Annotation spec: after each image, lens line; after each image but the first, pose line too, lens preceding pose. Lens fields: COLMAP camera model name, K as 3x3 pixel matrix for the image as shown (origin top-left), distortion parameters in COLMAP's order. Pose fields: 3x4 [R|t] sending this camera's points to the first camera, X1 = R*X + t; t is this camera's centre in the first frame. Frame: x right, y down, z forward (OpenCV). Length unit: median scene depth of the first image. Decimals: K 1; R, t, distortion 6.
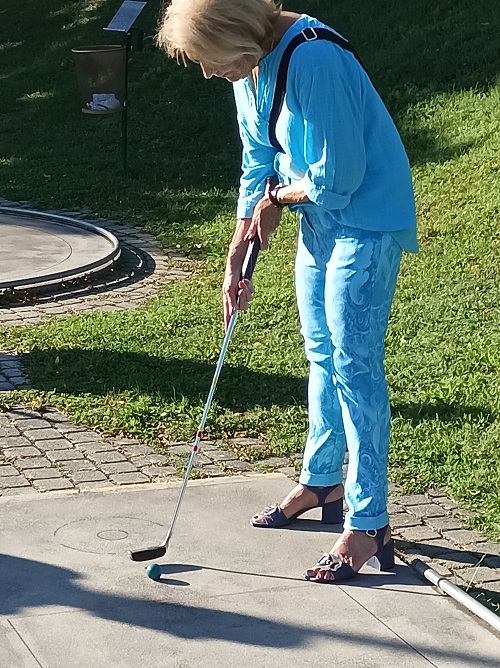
lens RADIAL K [[491.2, 0, 245.1], [0, 491.2, 333.4], [0, 0, 1]] dist [0.030281, -0.012969]
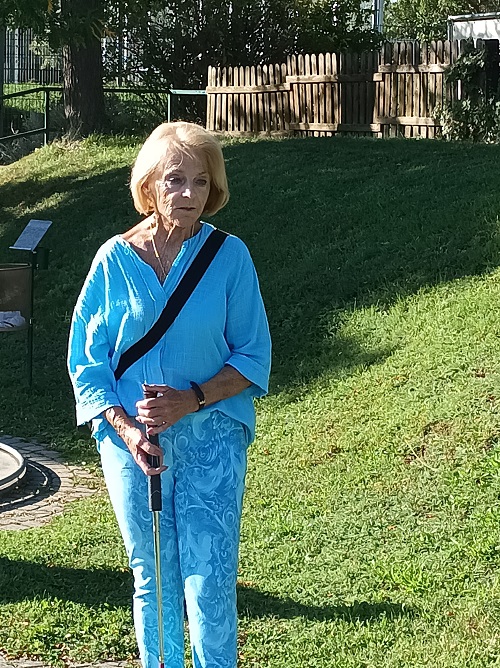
lens RADIAL K [[491.2, 0, 245.1], [0, 491.2, 333.4], [0, 0, 1]] dist [0.030281, -0.012969]
pose [[0.999973, -0.006604, 0.003346, 0.192773], [0.006607, 0.999978, -0.001064, -0.442026], [-0.003339, 0.001086, 0.999994, -0.006253]]
